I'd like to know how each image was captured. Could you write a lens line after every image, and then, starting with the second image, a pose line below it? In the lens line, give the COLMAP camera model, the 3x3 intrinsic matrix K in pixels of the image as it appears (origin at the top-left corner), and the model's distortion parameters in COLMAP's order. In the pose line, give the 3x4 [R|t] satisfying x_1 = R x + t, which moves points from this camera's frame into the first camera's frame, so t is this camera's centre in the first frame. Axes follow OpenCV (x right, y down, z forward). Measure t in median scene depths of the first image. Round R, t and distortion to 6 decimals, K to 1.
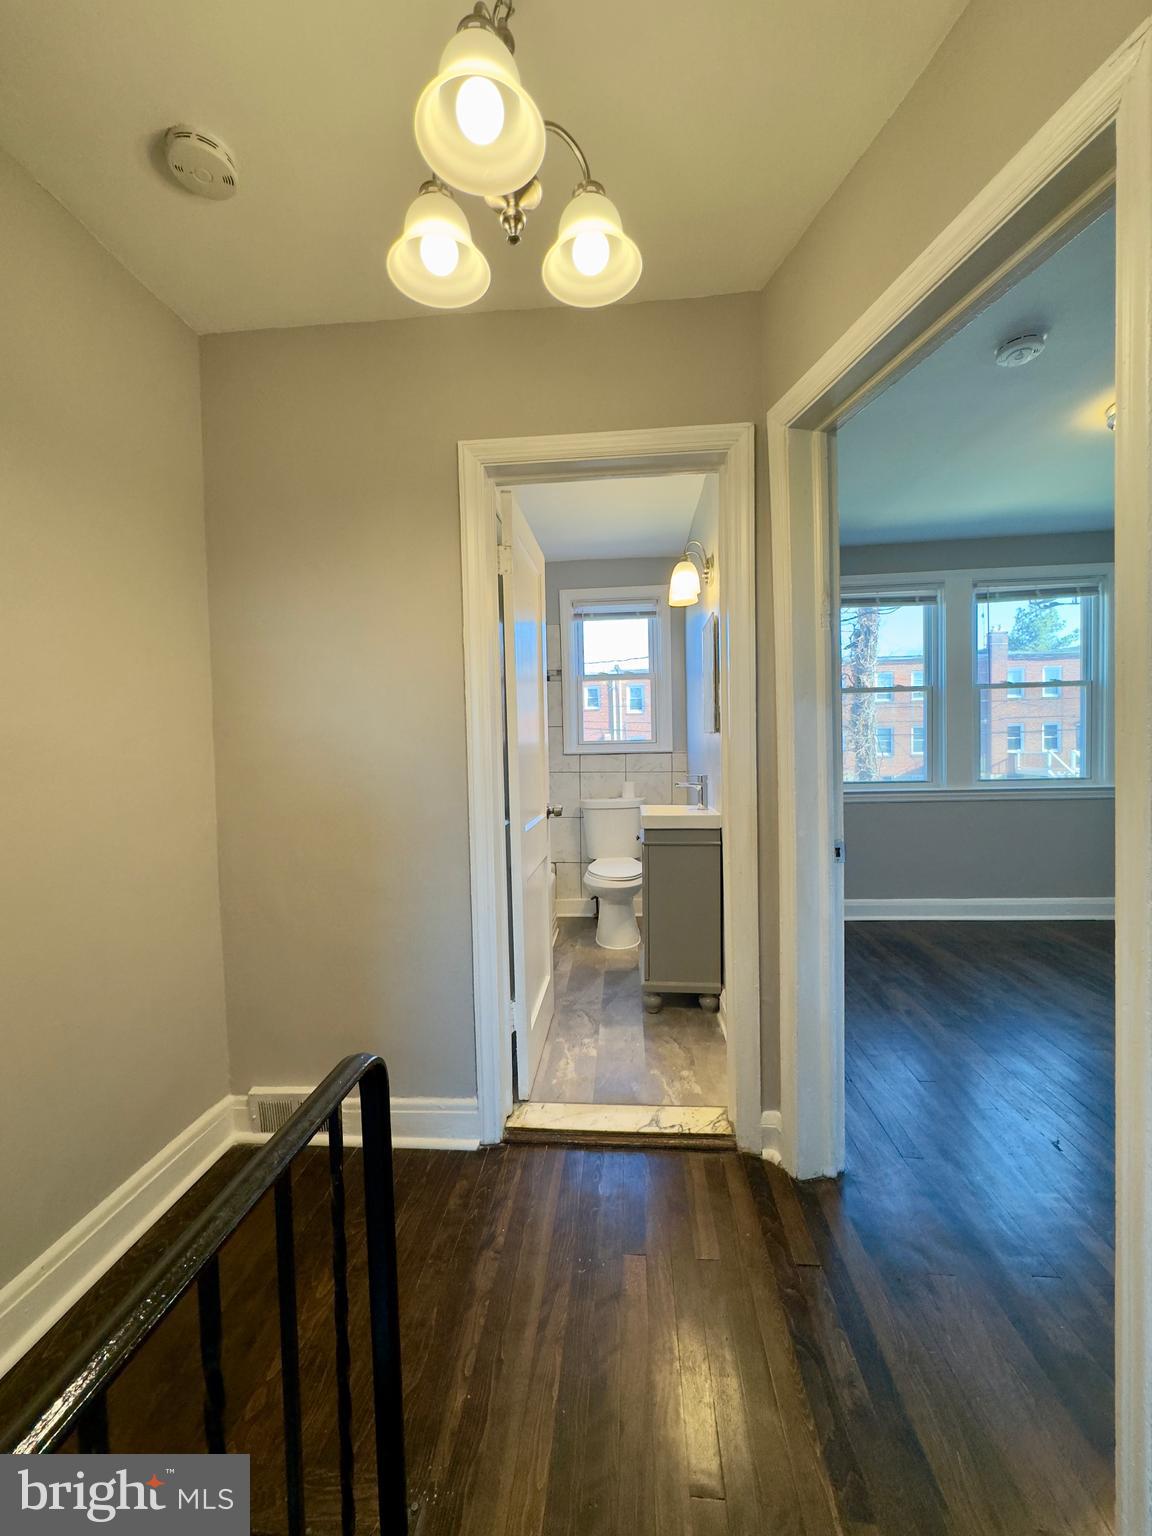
lens RADIAL K [[615.2, 0, 571.9], [0, 615.2, 766.2], [0, 0, 1]] dist [-0.001530, 0.000178]
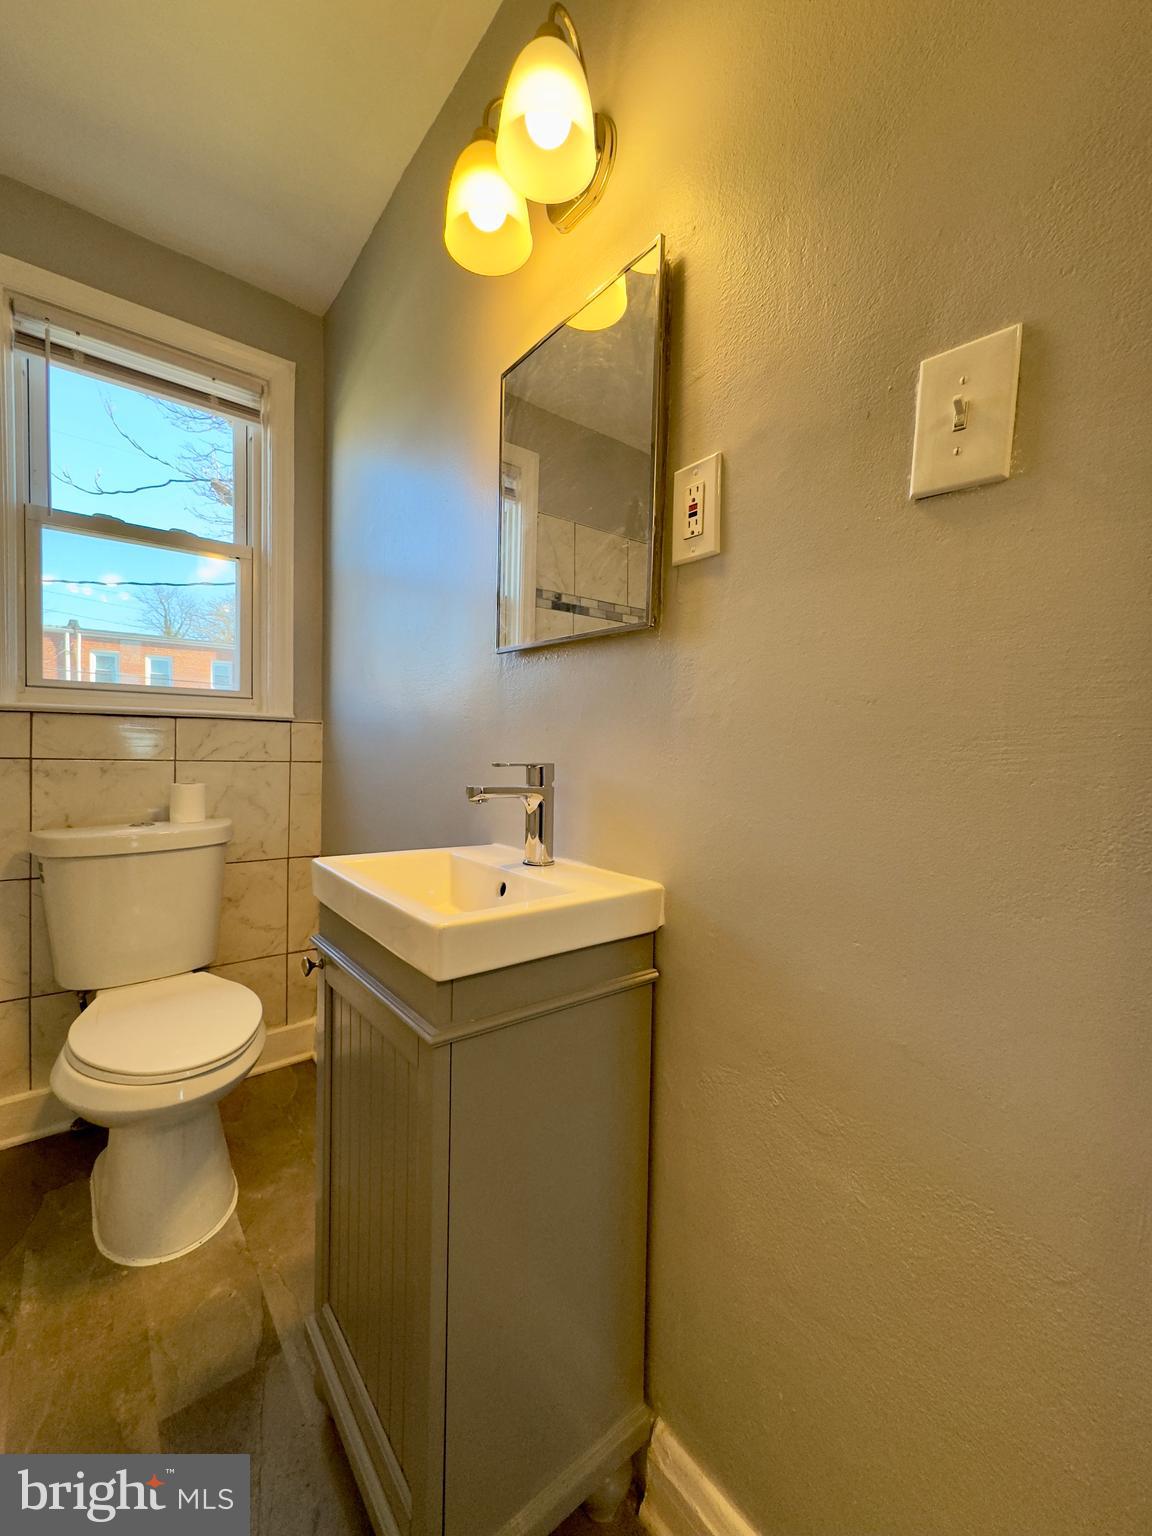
lens RADIAL K [[615.2, 0, 579.3], [0, 615.2, 767.7], [0, 0, 1]] dist [-0.001530, 0.000178]
pose [[0.715541, 0.012693, 0.698456, -0.016016], [-0.016384, 0.999865, -0.001386, 0.018858], [-0.698379, -0.010452, 0.715652, 0.857092]]
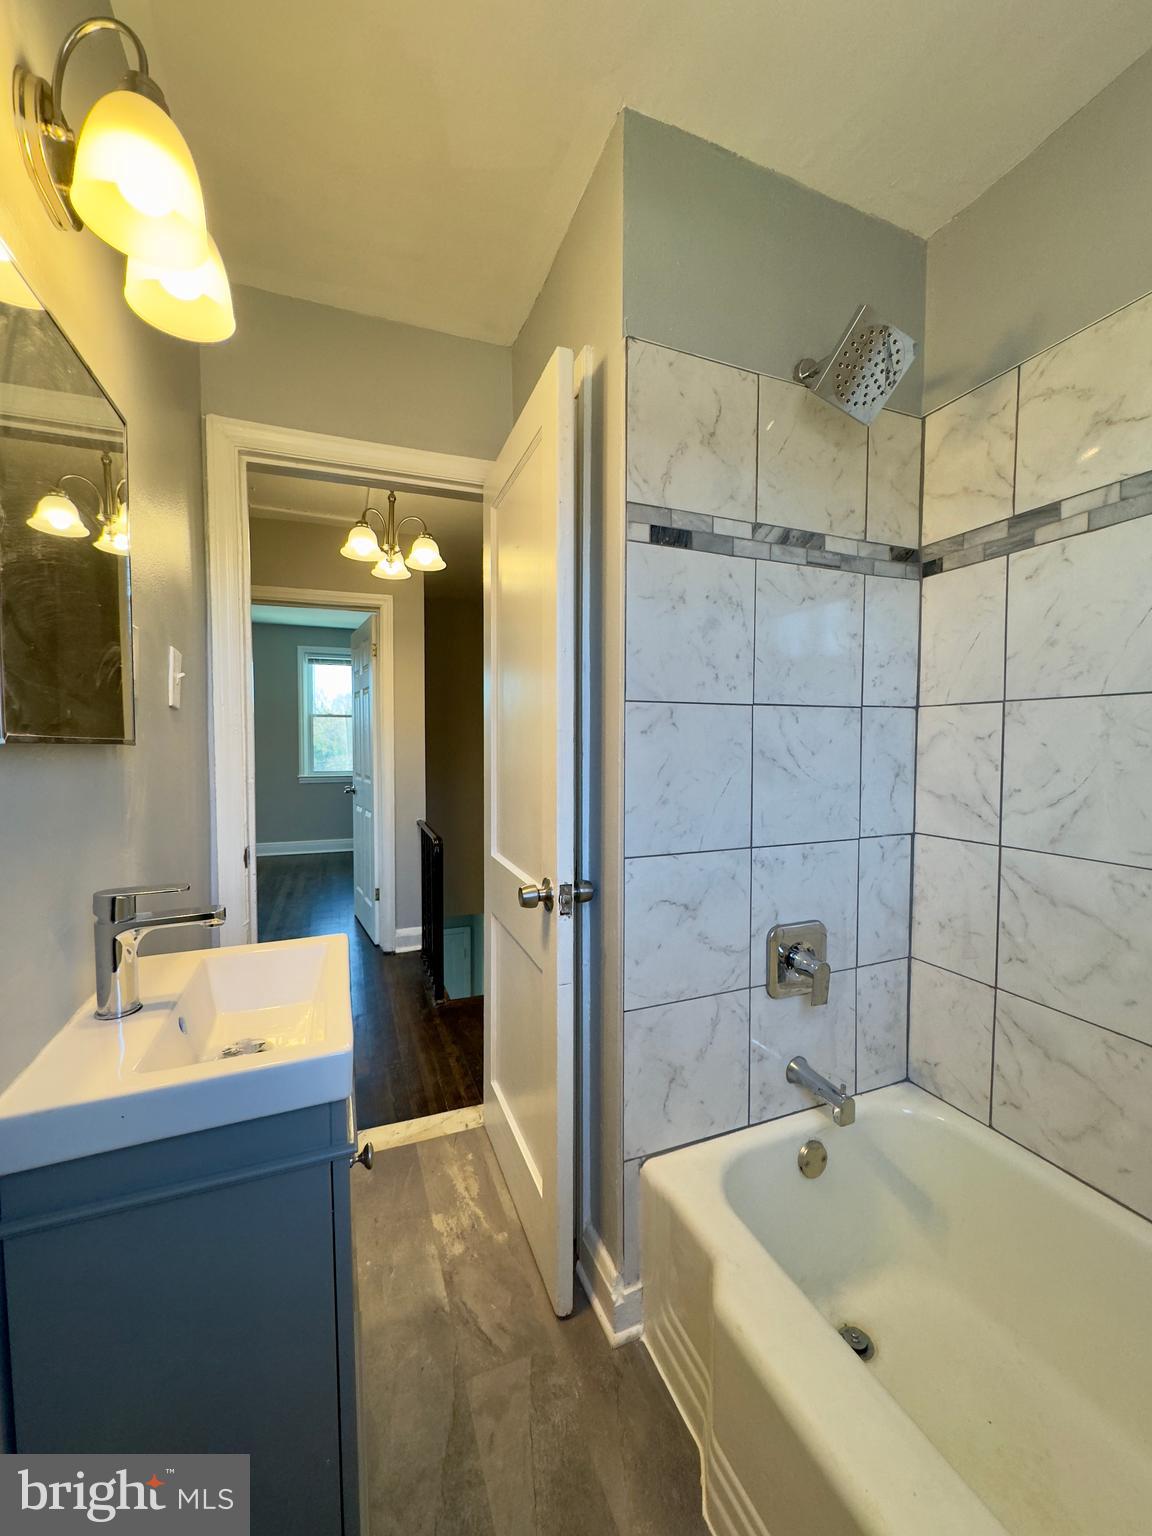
lens RADIAL K [[615.2, 0, 579.8], [0, 615.2, 766.8], [0, 0, 1]] dist [-0.001530, 0.000178]
pose [[-0.892460, 0.045716, -0.448804, 0.172445], [0.006015, 0.995970, 0.089491, -0.084932], [0.451086, 0.077167, -0.889138, 1.605557]]
